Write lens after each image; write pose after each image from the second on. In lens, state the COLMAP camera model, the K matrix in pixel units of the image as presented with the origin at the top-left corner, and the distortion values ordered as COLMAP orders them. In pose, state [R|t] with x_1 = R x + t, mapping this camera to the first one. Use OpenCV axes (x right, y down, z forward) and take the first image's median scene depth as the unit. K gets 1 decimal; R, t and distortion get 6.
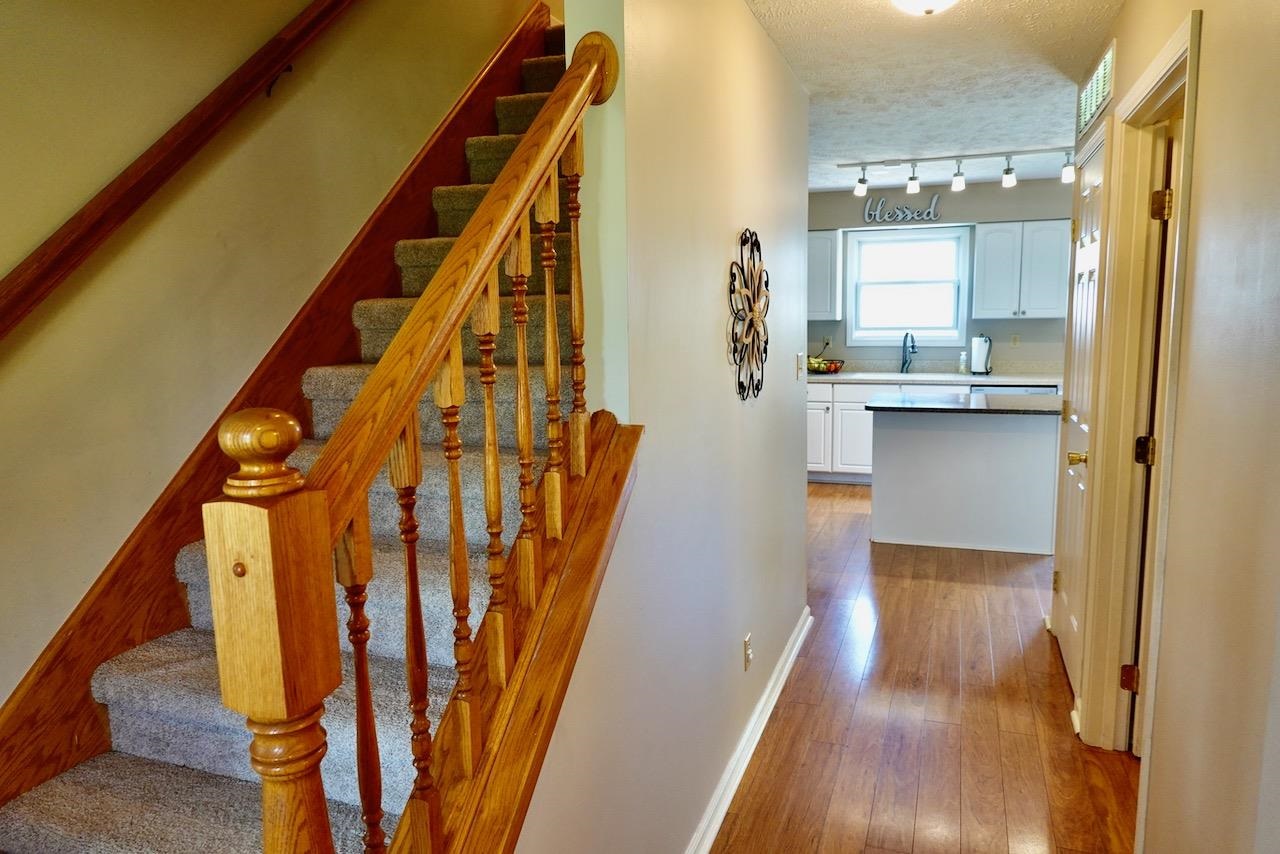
lens RADIAL K [[856.7, 0, 641.3], [0, 856.7, 428.6], [0, 0, 1]] dist [-0.003102, 0.002364]
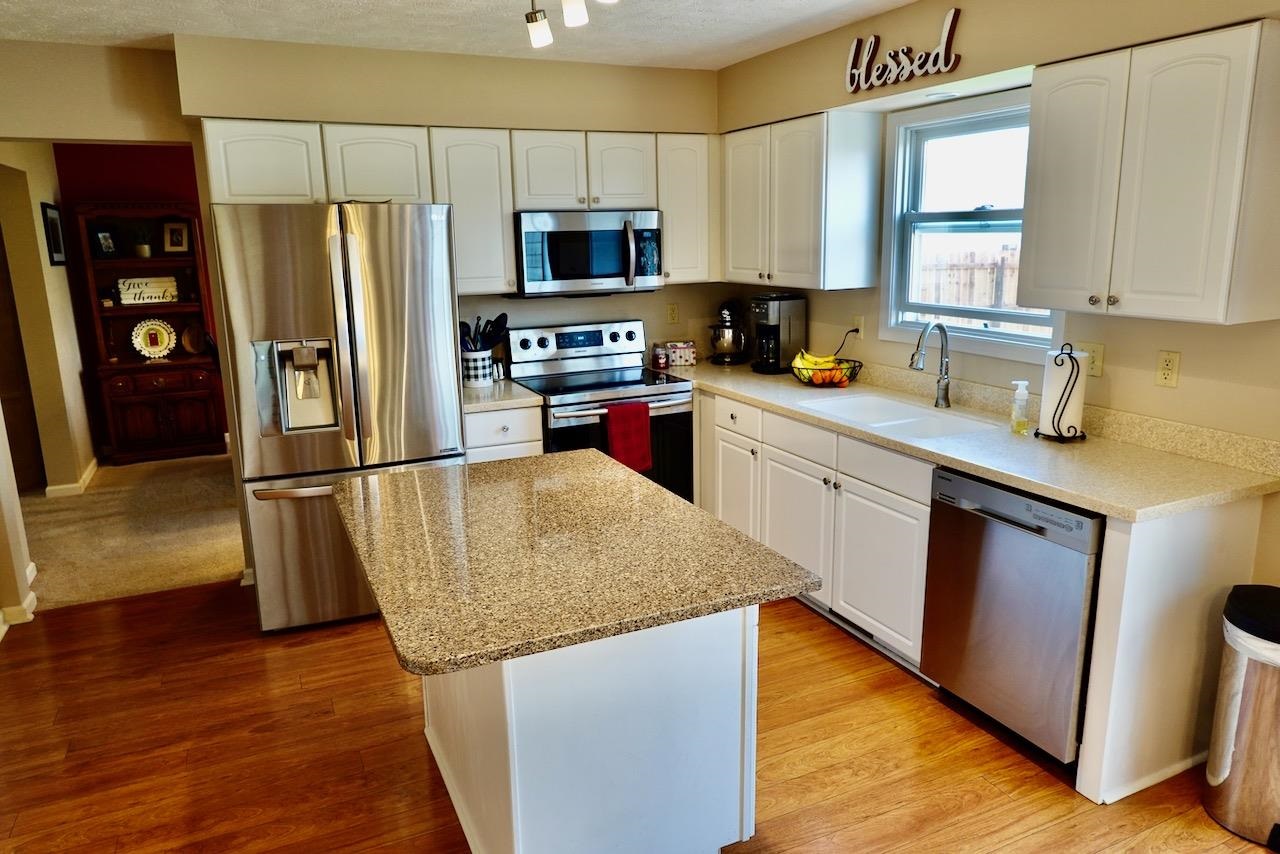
lens RADIAL K [[856.7, 0, 639.0], [0, 856.7, 423.6], [0, 0, 1]] dist [-0.003102, 0.002364]
pose [[0.706803, 0.159815, -0.689121, 0.552789], [-0.094509, 0.986747, 0.131904, -0.109125], [0.701069, -0.028103, 0.712540, 0.569374]]
